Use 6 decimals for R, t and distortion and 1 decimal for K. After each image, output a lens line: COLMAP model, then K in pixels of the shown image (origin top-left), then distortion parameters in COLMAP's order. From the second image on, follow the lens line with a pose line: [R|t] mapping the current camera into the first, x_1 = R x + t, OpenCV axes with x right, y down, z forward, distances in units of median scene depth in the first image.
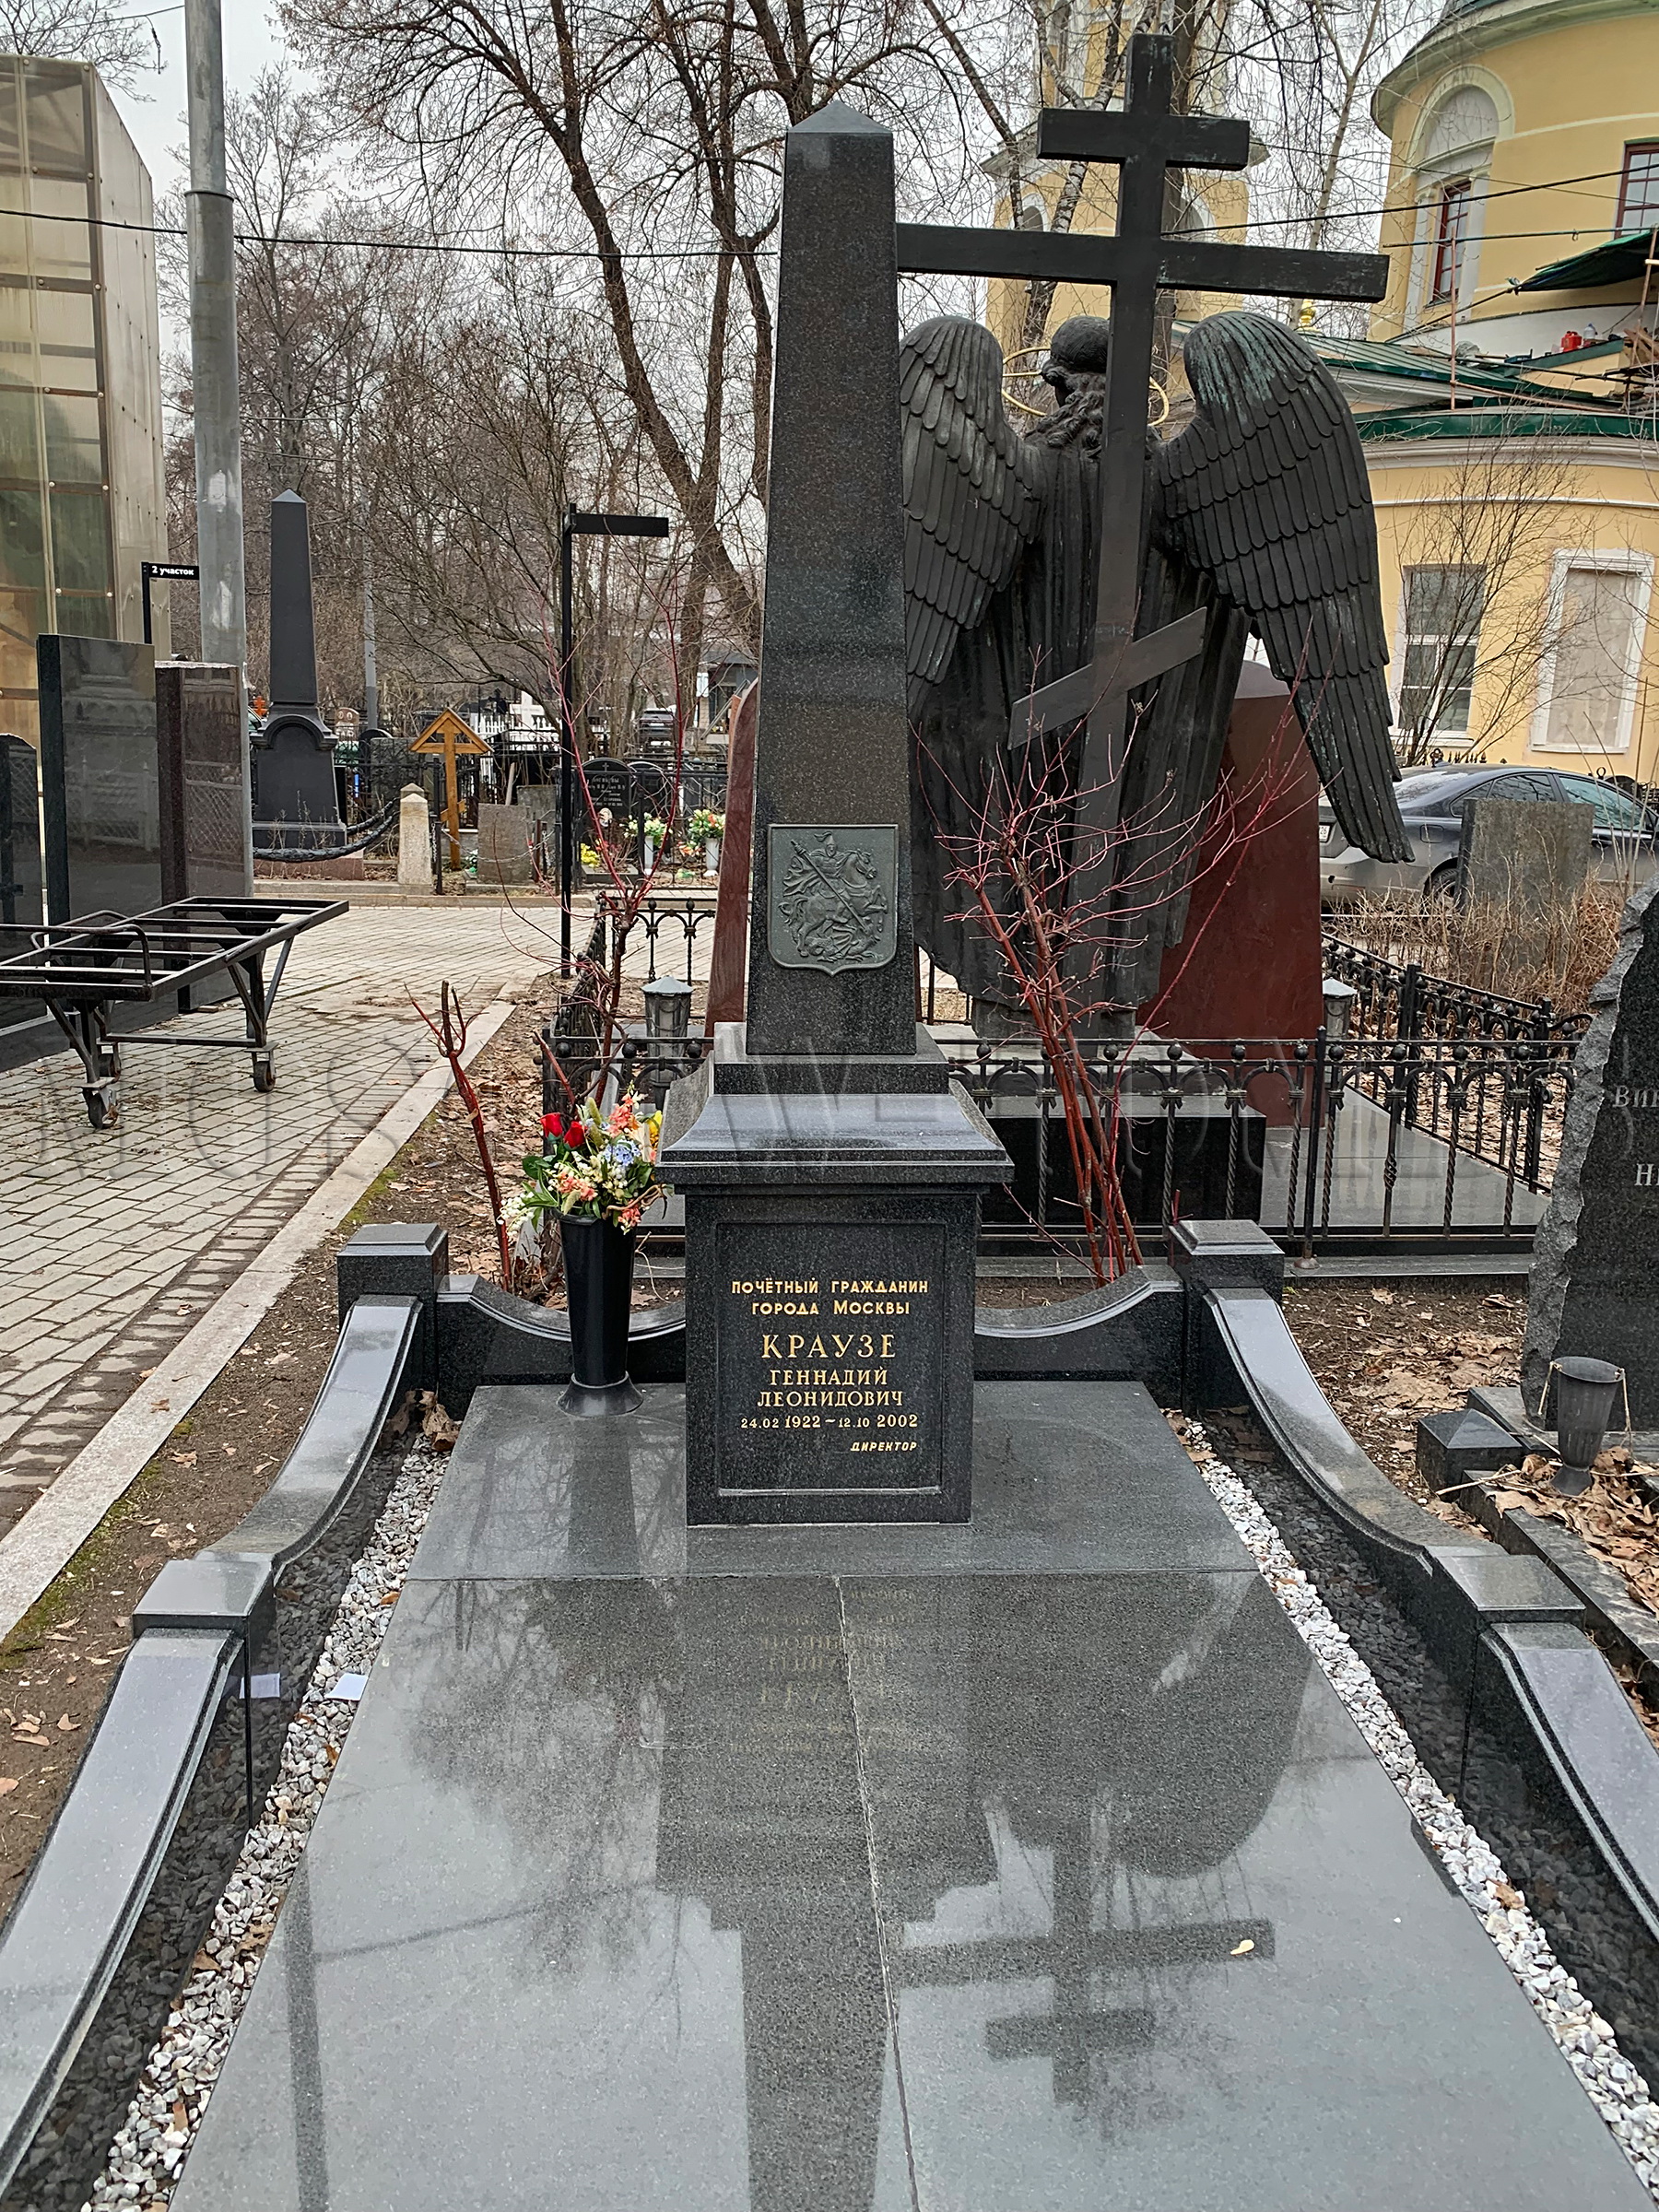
lens RADIAL K [[1682.2, 0, 832.6], [0, 1682.2, 1113.2], [0, 0, 1]] dist [0.002124, 0.000233]
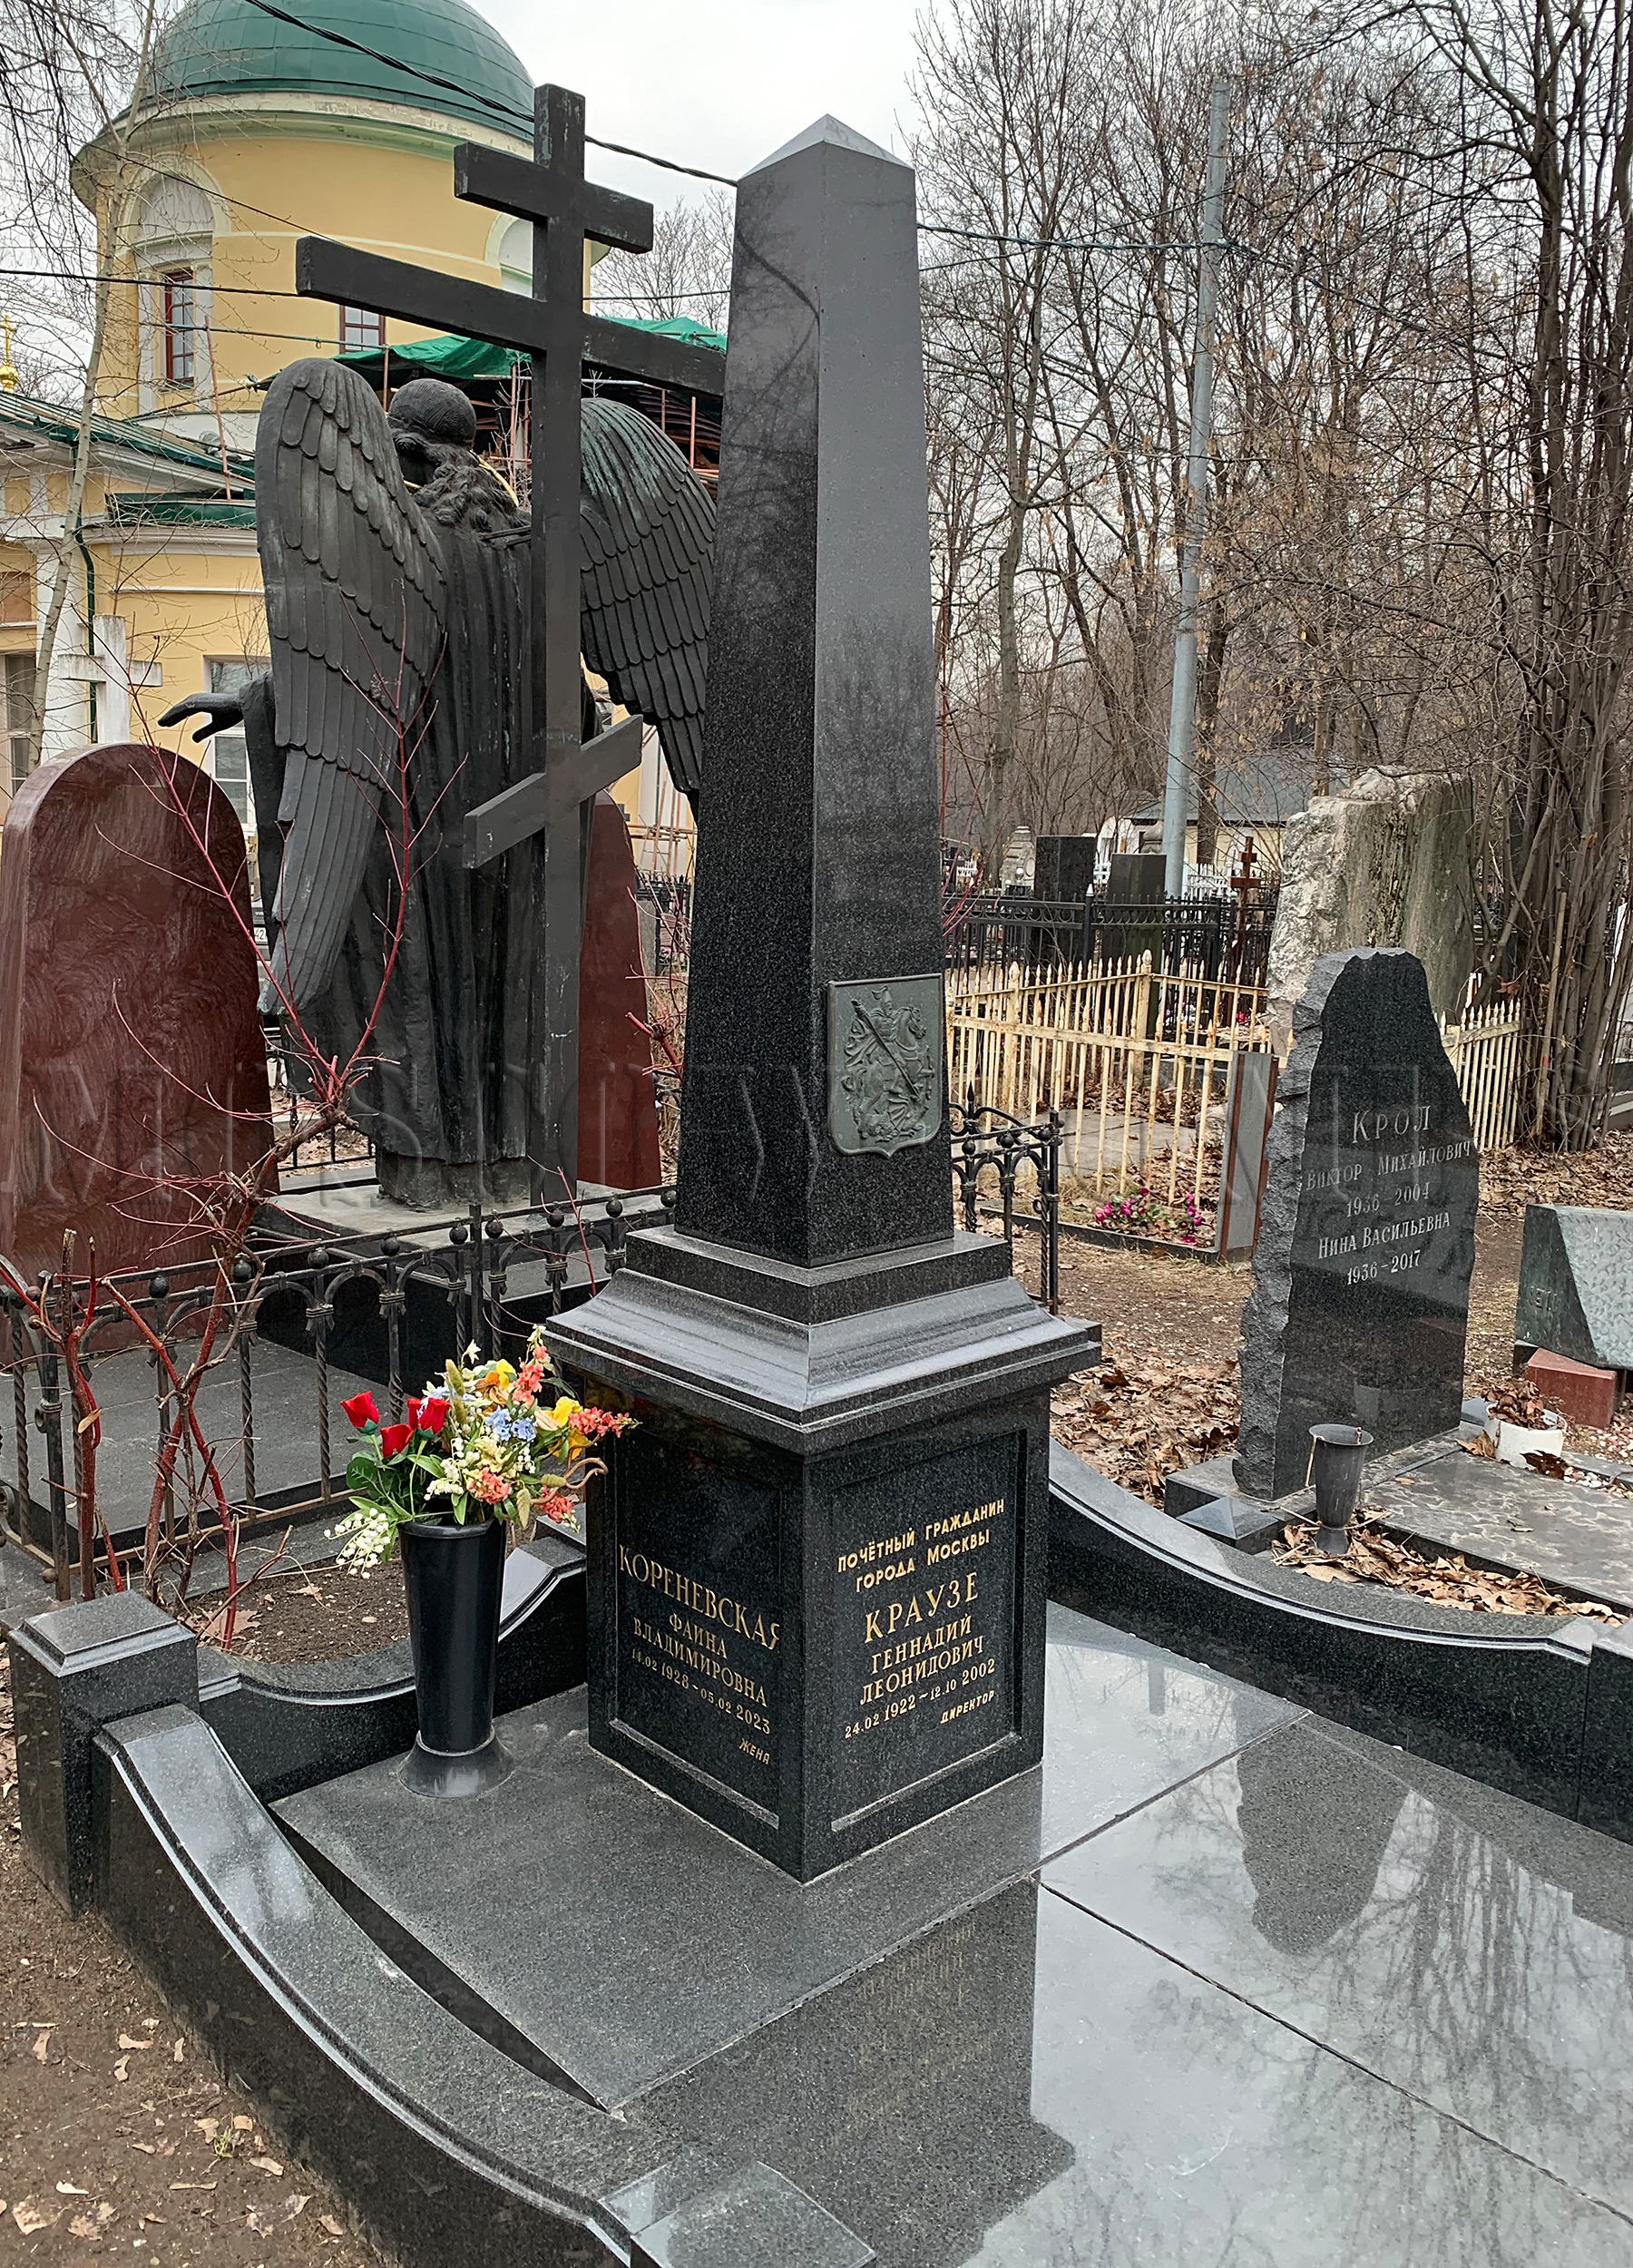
lens RADIAL K [[1776.2, 0, 813.5], [0, 1776.2, 1130.7], [0, 0, 1]] dist [0.008562, -0.014897]
pose [[0.781107, -0.113268, 0.614038, -0.332548], [0.146374, 0.989222, -0.003725, -0.057668], [-0.606998, 0.092789, 0.789268, 0.197577]]
